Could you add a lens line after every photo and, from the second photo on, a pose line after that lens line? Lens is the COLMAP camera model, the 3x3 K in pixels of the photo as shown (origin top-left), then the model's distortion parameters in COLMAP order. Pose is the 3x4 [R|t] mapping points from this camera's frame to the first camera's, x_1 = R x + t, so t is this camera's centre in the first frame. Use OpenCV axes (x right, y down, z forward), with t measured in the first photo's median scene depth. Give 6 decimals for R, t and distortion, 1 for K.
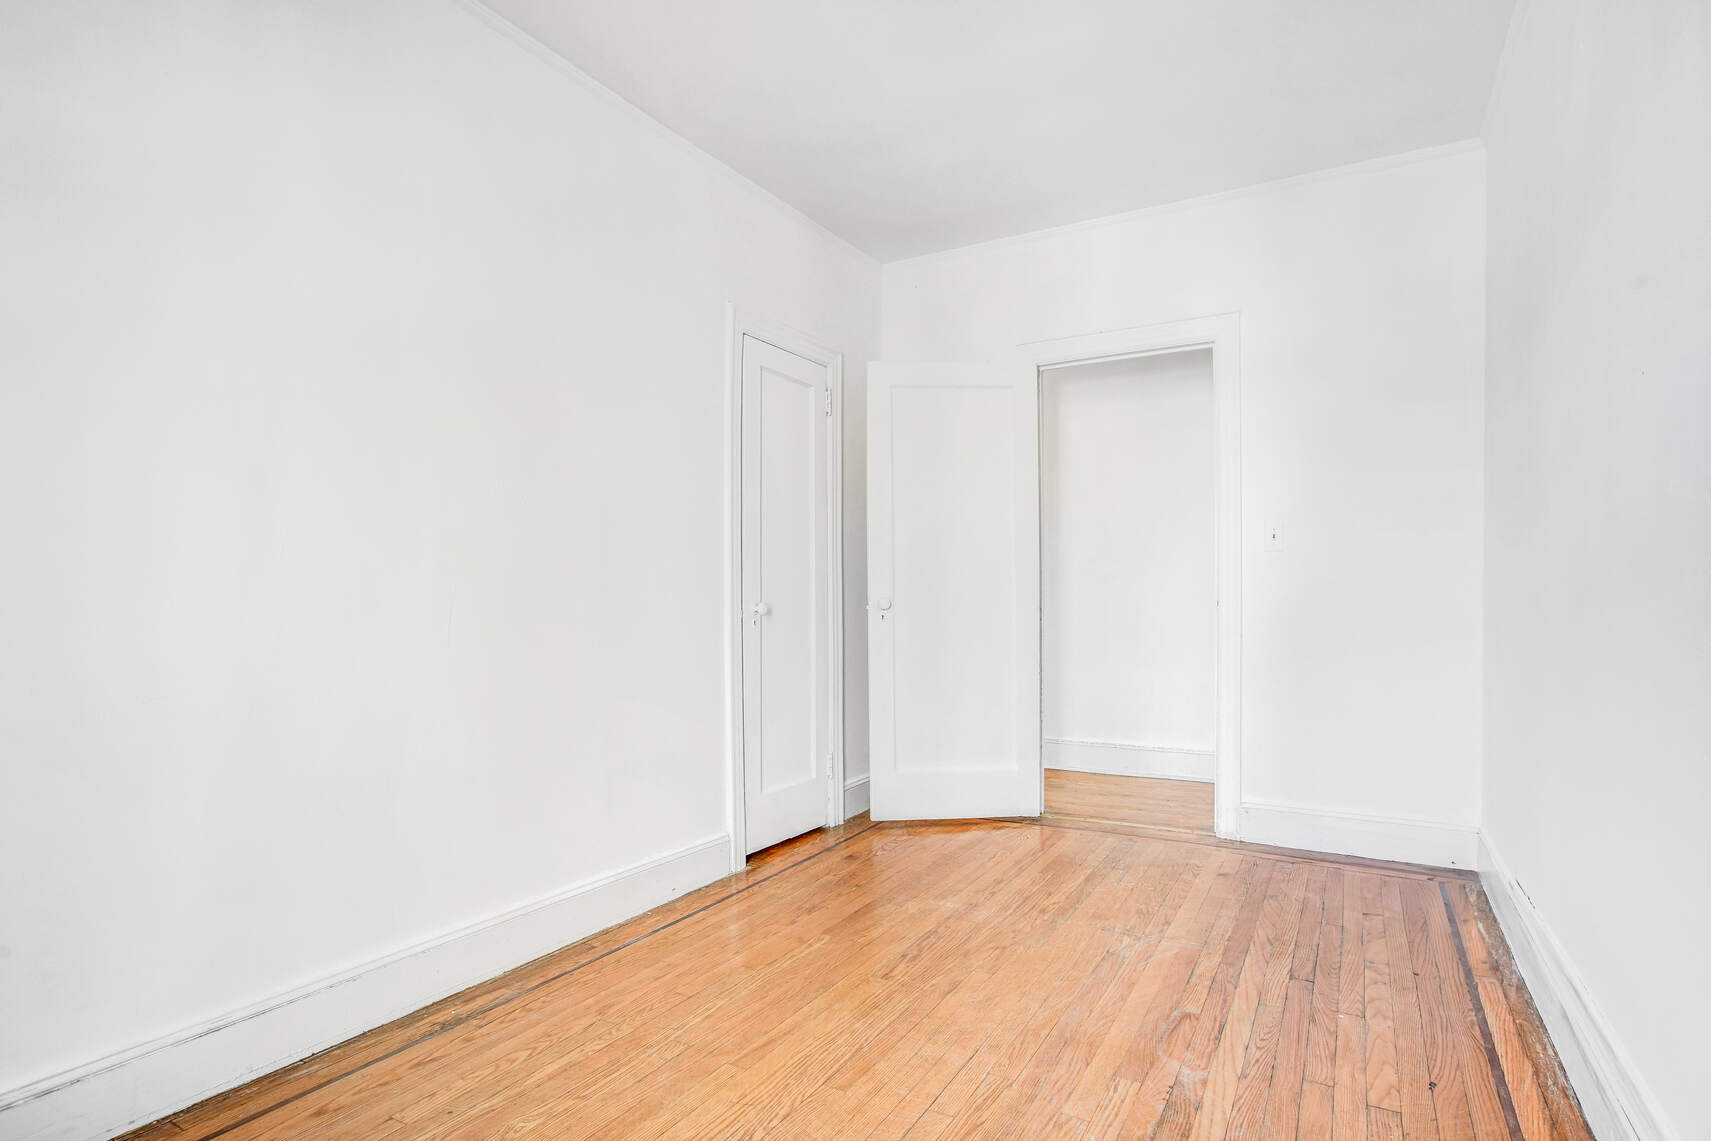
lens RADIAL K [[839.6, 0, 851.5], [0, 839.6, 596.6], [0, 0, 1]] dist [-0.028268, 0.001088]
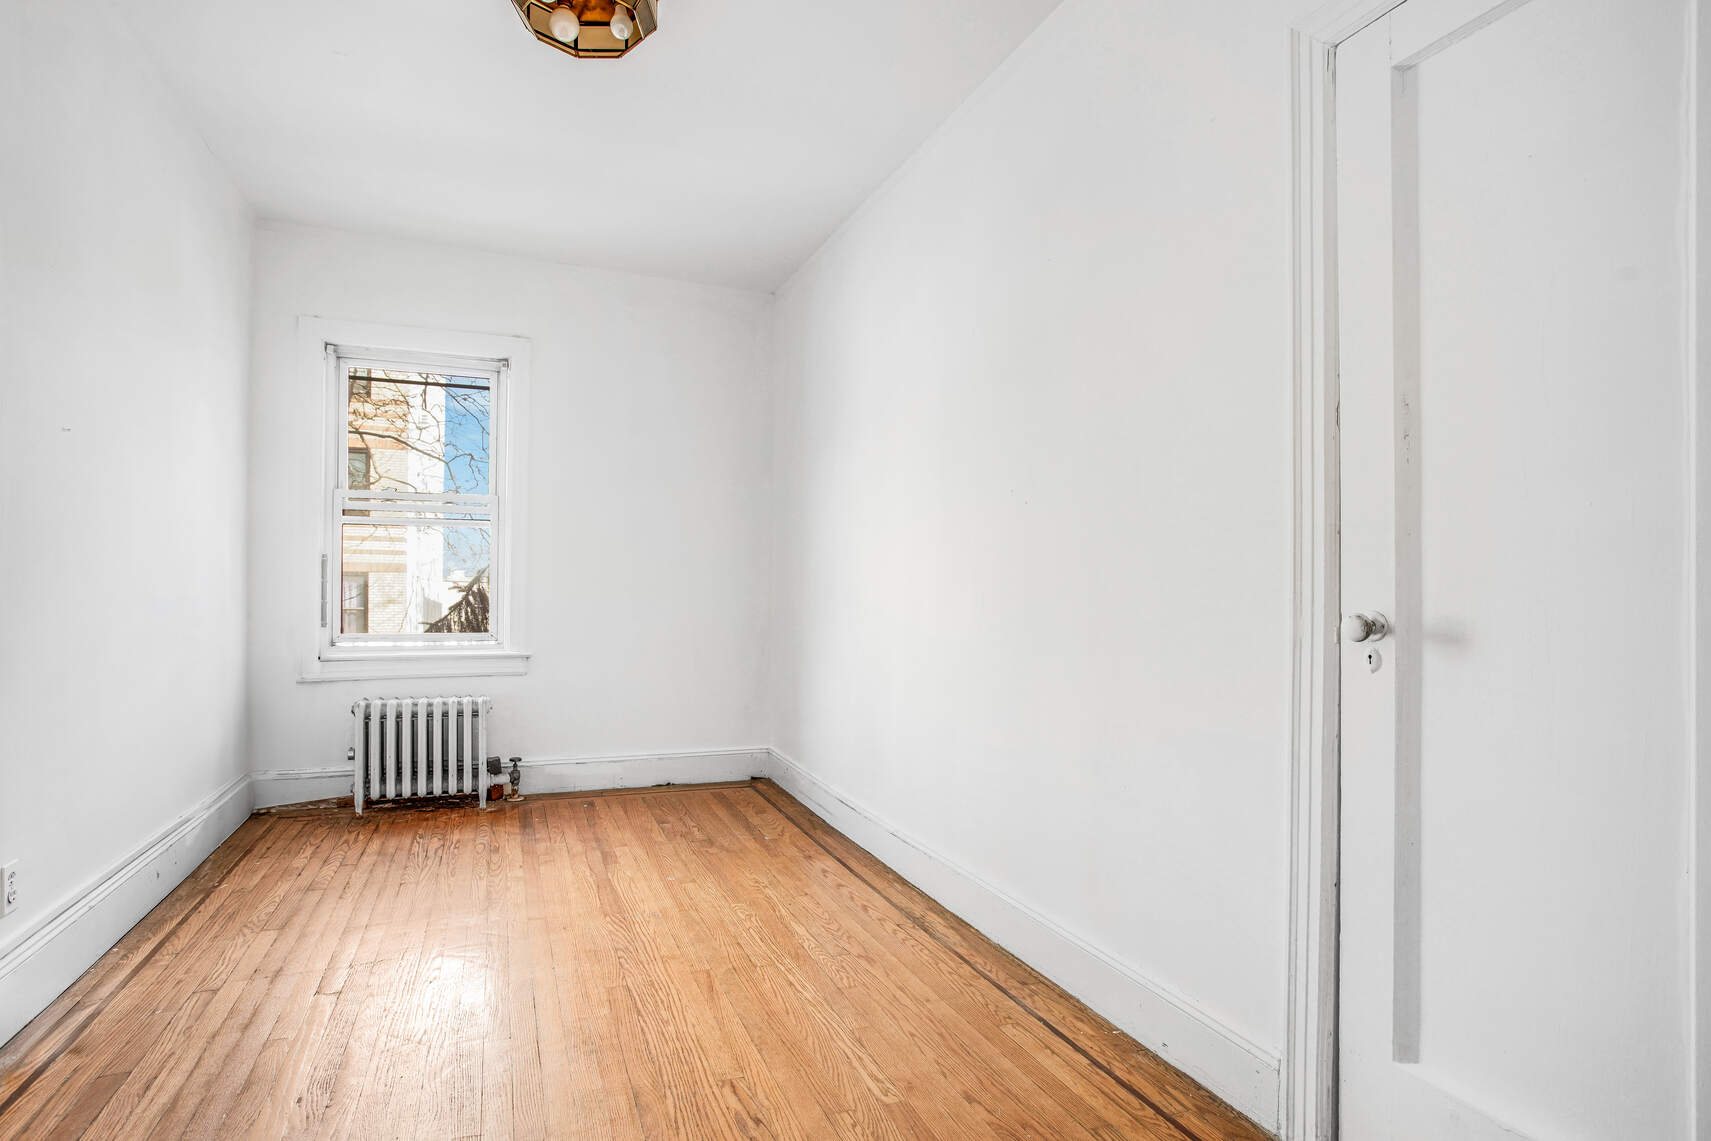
lens RADIAL K [[839.6, 0, 851.5], [0, 839.6, 596.6], [0, 0, 1]] dist [-0.028268, 0.001088]
pose [[-0.590032, -0.001424, -0.807378, 0.595696], [-0.000878, 0.999999, -0.001123, -0.001002], [0.807379, 0.000047, -0.590033, 1.534730]]
